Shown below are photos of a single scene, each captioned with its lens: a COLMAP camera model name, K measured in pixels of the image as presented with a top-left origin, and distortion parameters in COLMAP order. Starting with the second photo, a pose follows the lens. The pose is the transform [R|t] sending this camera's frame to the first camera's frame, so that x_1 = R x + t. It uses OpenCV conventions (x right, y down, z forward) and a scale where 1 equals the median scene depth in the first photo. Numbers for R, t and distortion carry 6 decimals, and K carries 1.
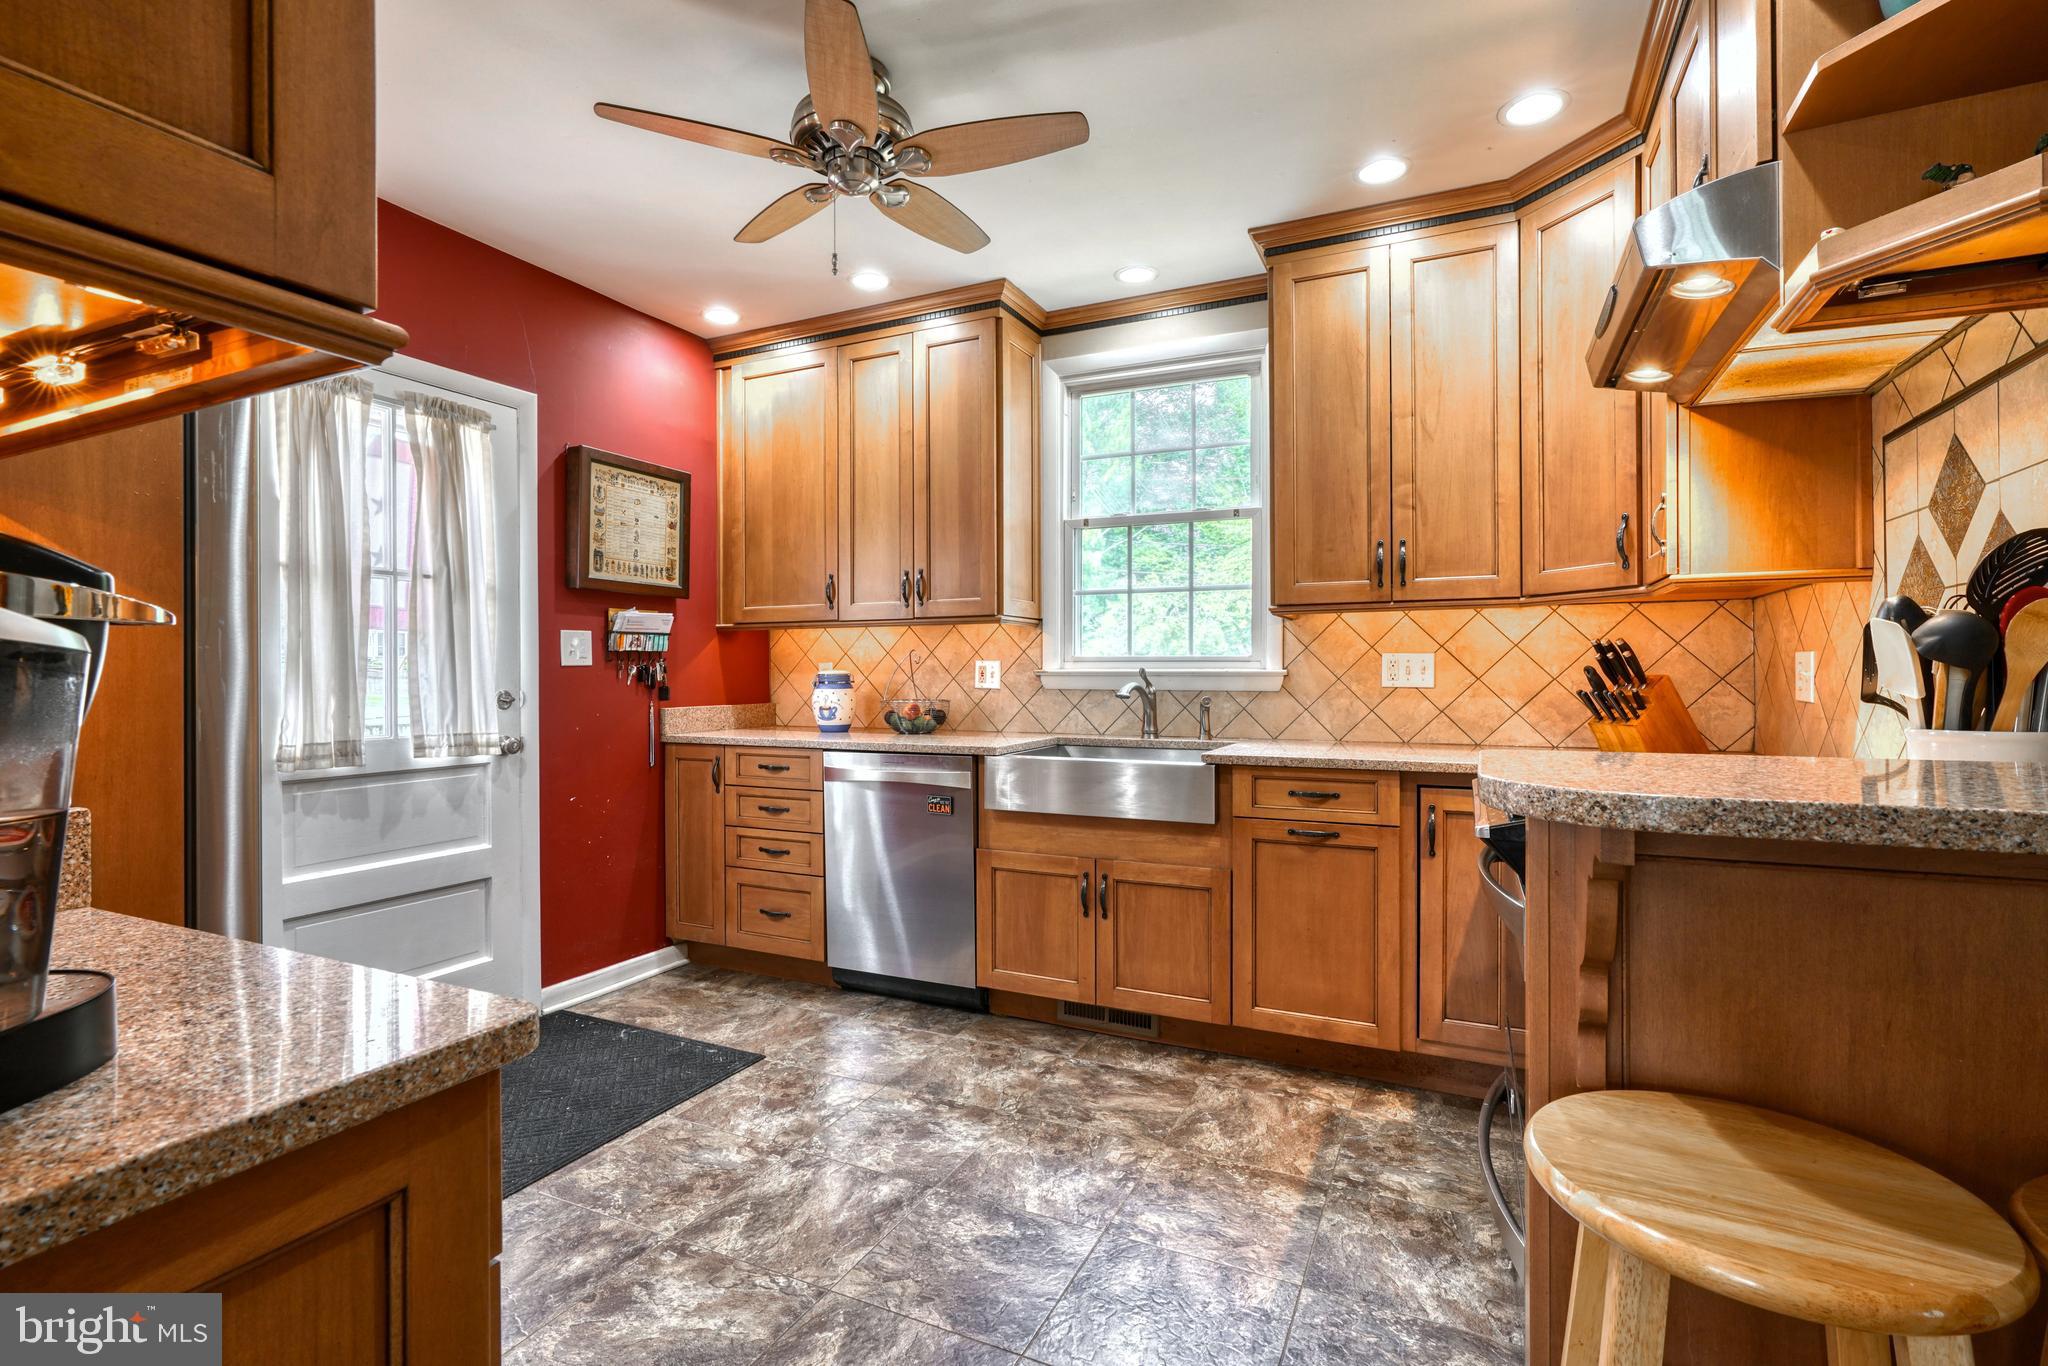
lens RADIAL K [[959.2, 0, 1019.1], [0, 959.2, 673.7], [0, 0, 1]] dist [-0.008415, 0.003637]
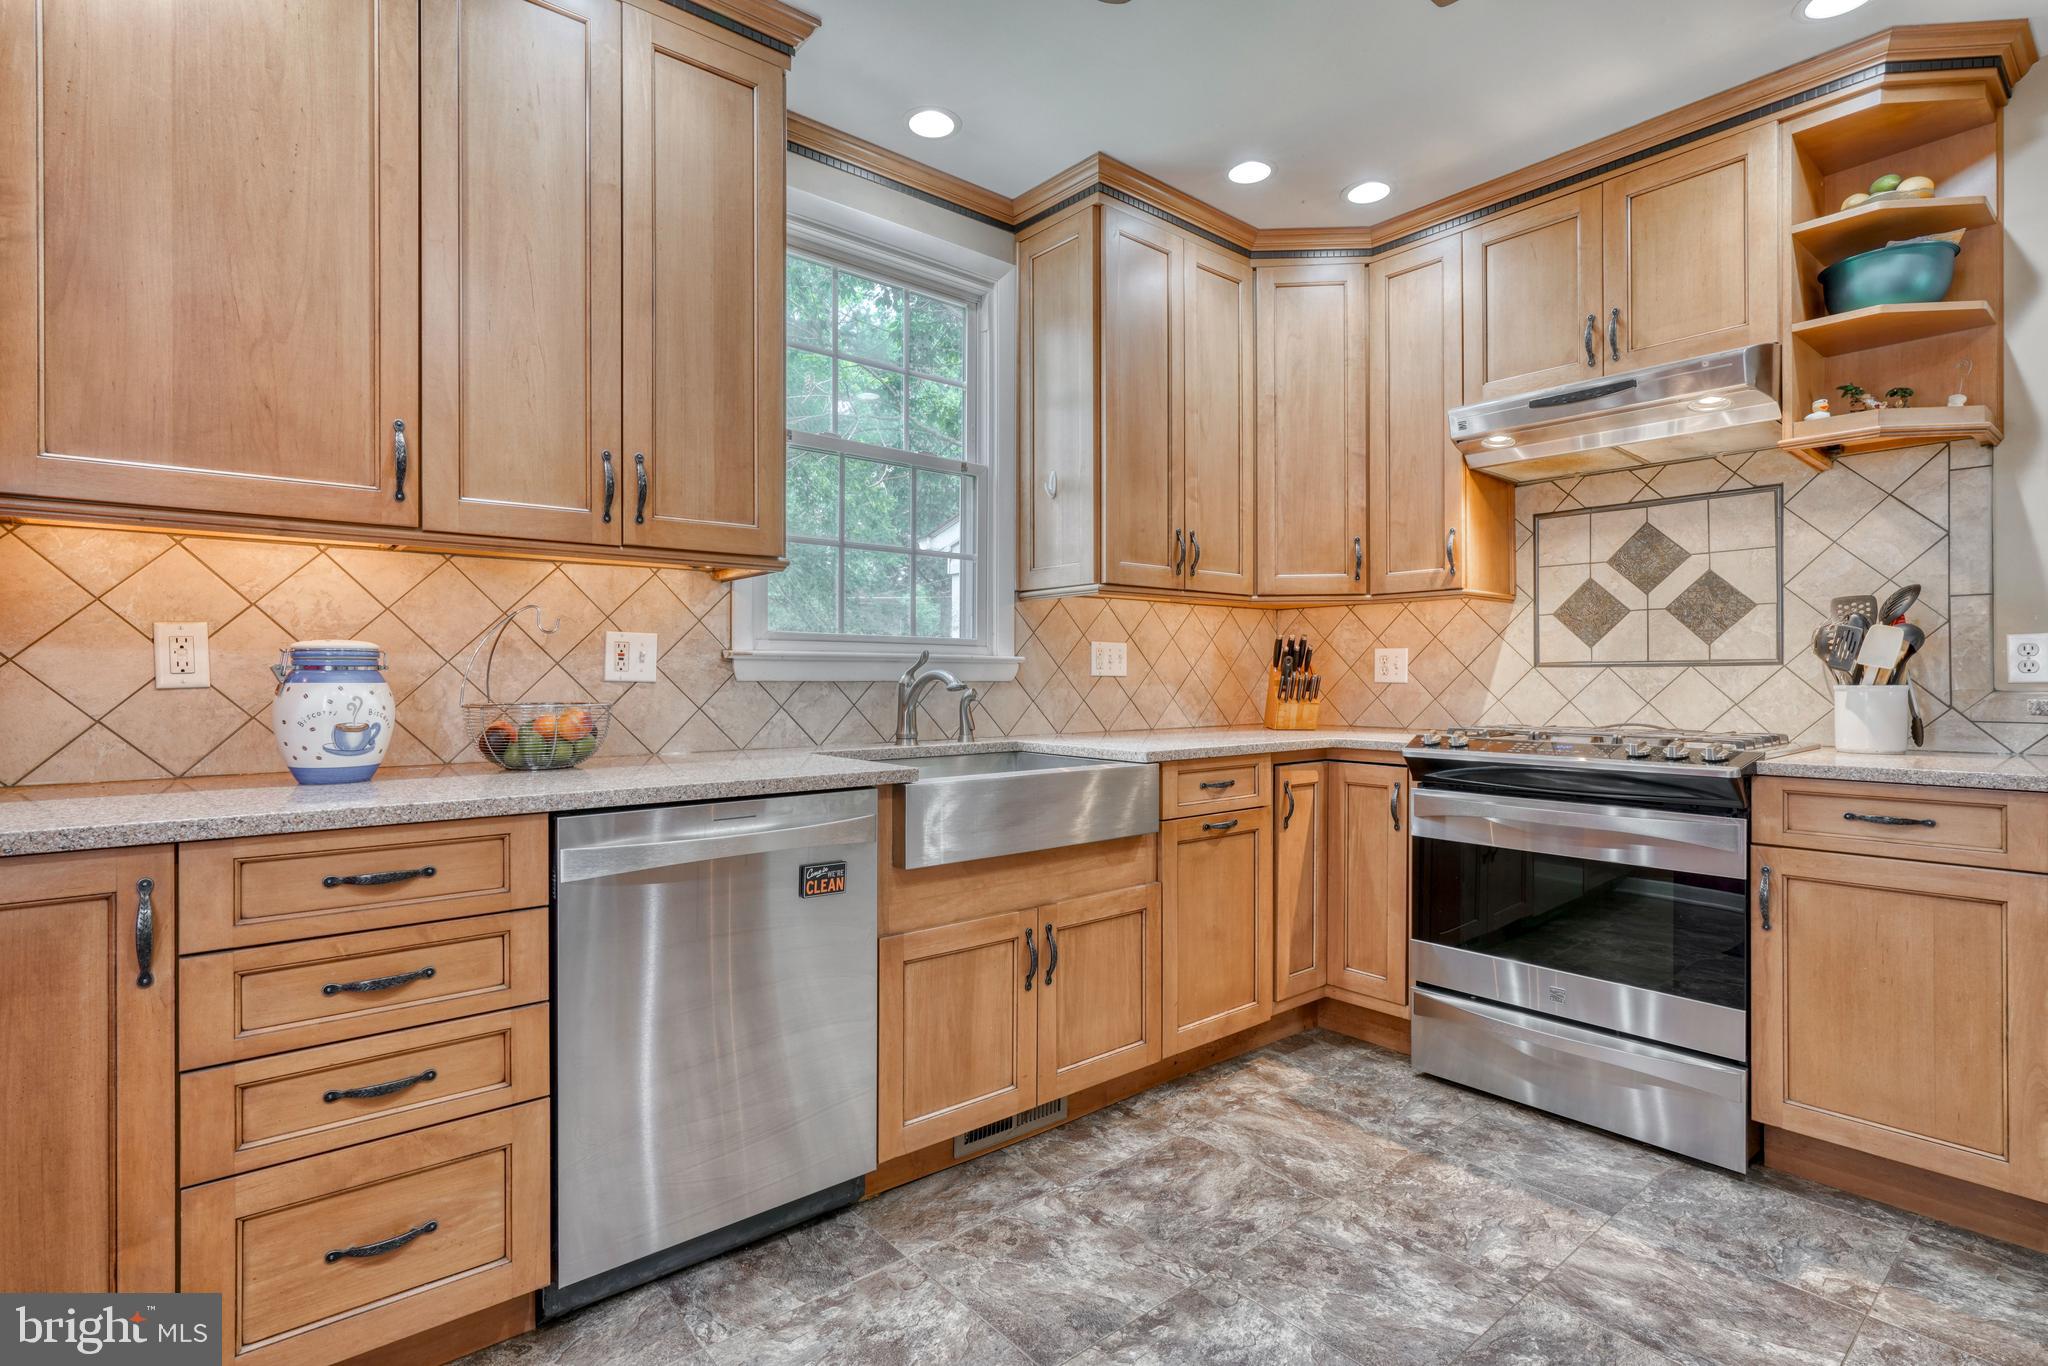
lens RADIAL K [[979.1, 0, 1013.1], [0, 979.1, 675.8], [0, 0, 1]] dist [-0.005980, 0.000214]
pose [[0.423682, 0.002484, 0.905808, -0.633914], [0.000155, 0.999996, -0.002814, 0.018769], [-0.905811, 0.001333, 0.423680, 0.729492]]
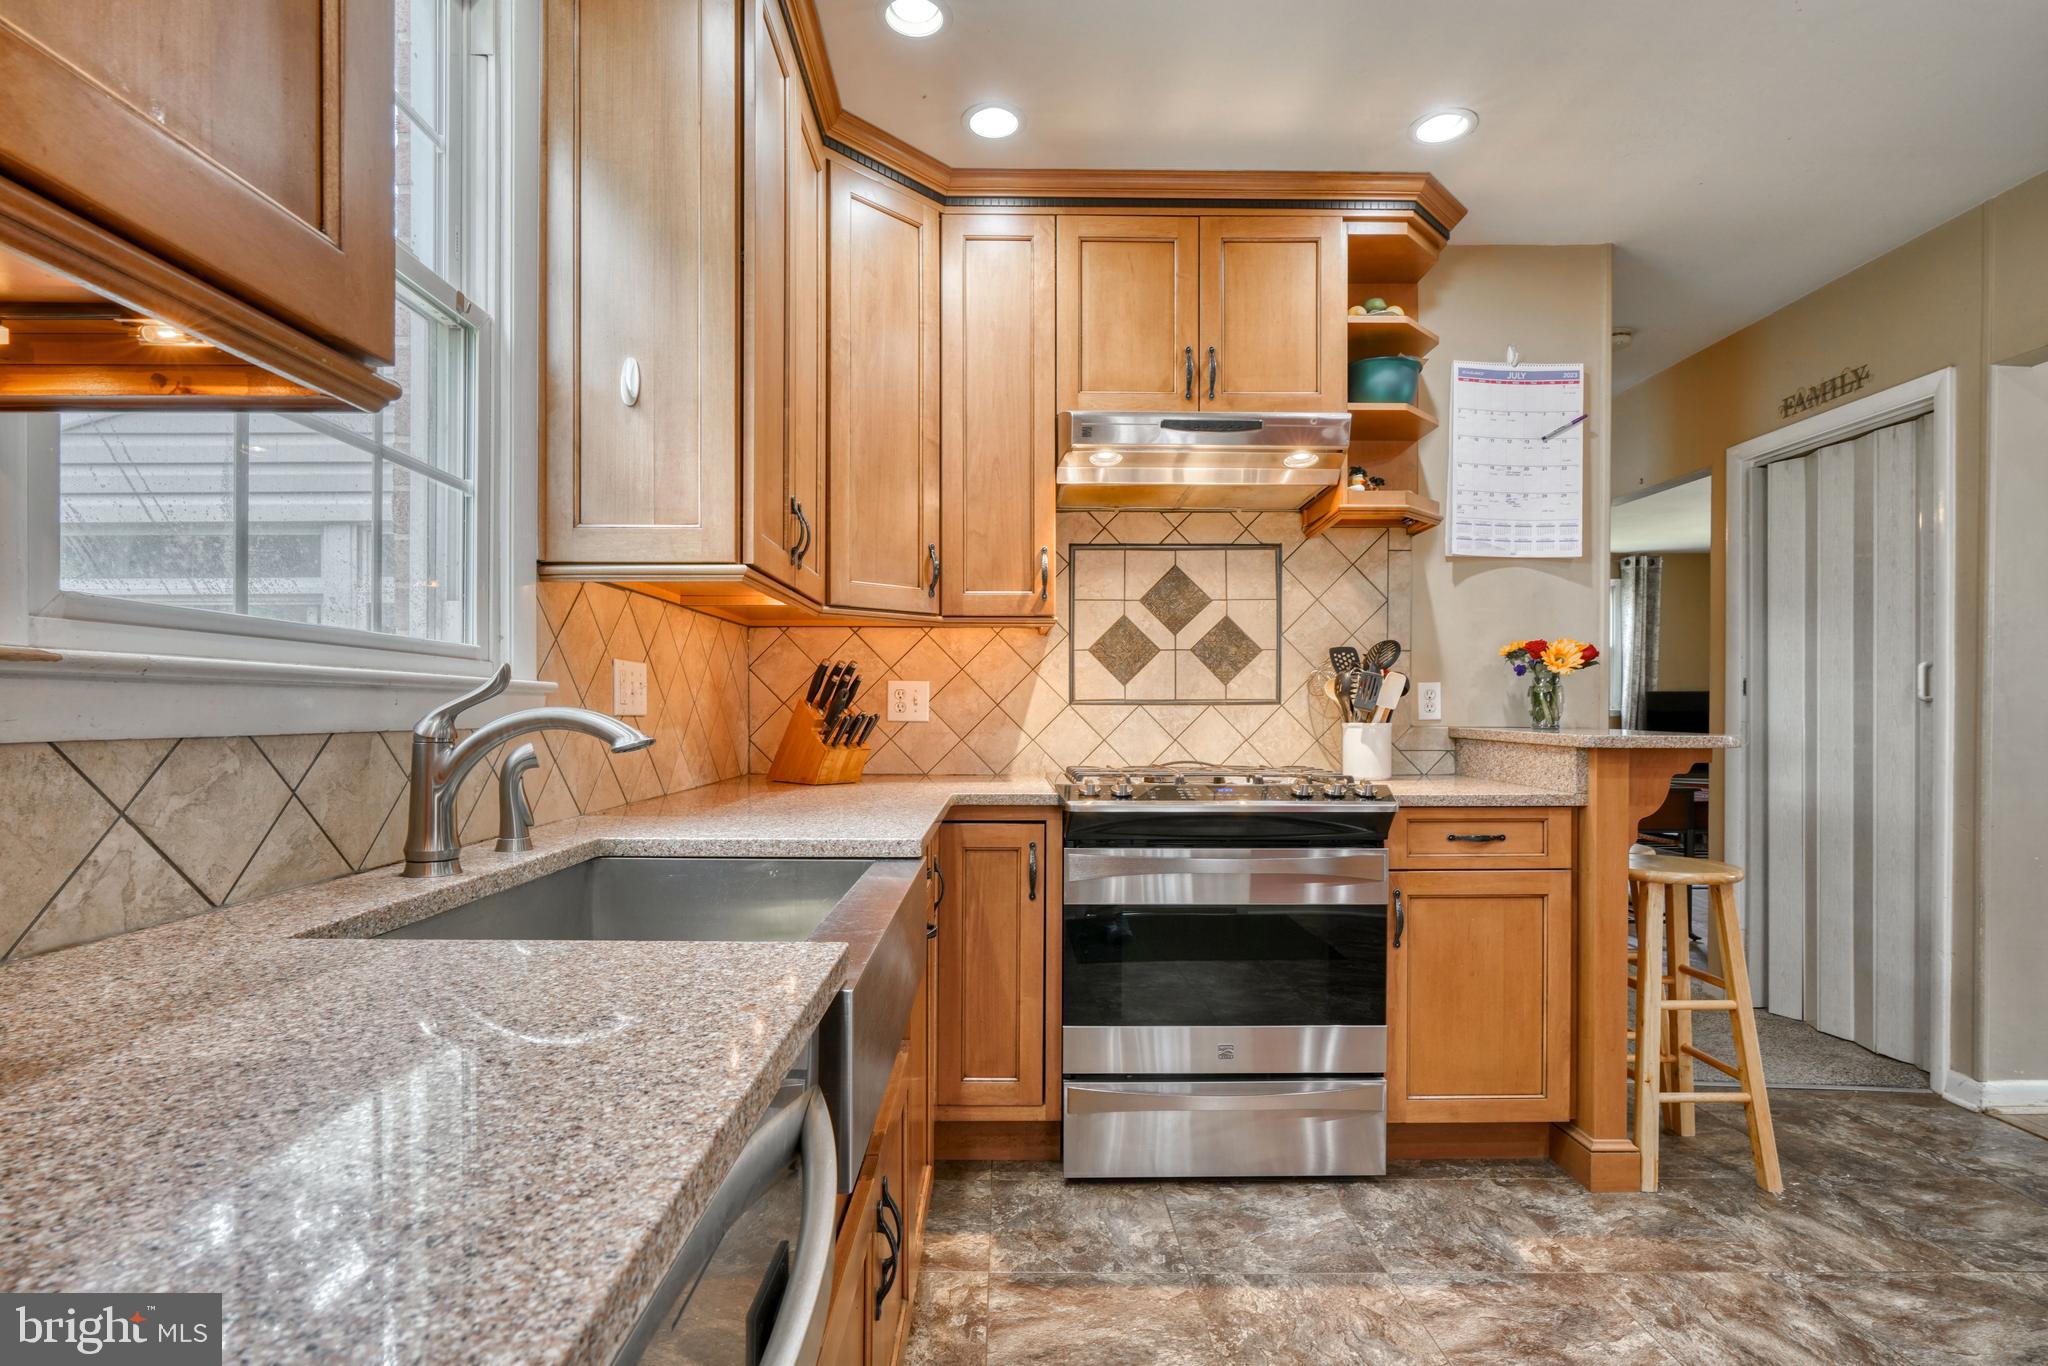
lens RADIAL K [[991.6, 0, 1018.0], [0, 991.6, 712.5], [0, 0, 1]] dist [-0.005526, 0.000316]
pose [[-0.435941, -0.002976, 0.899970, -0.323324], [-0.000672, 0.999995, 0.002981, 0.011415], [-0.899975, 0.000694, -0.435941, 1.174070]]
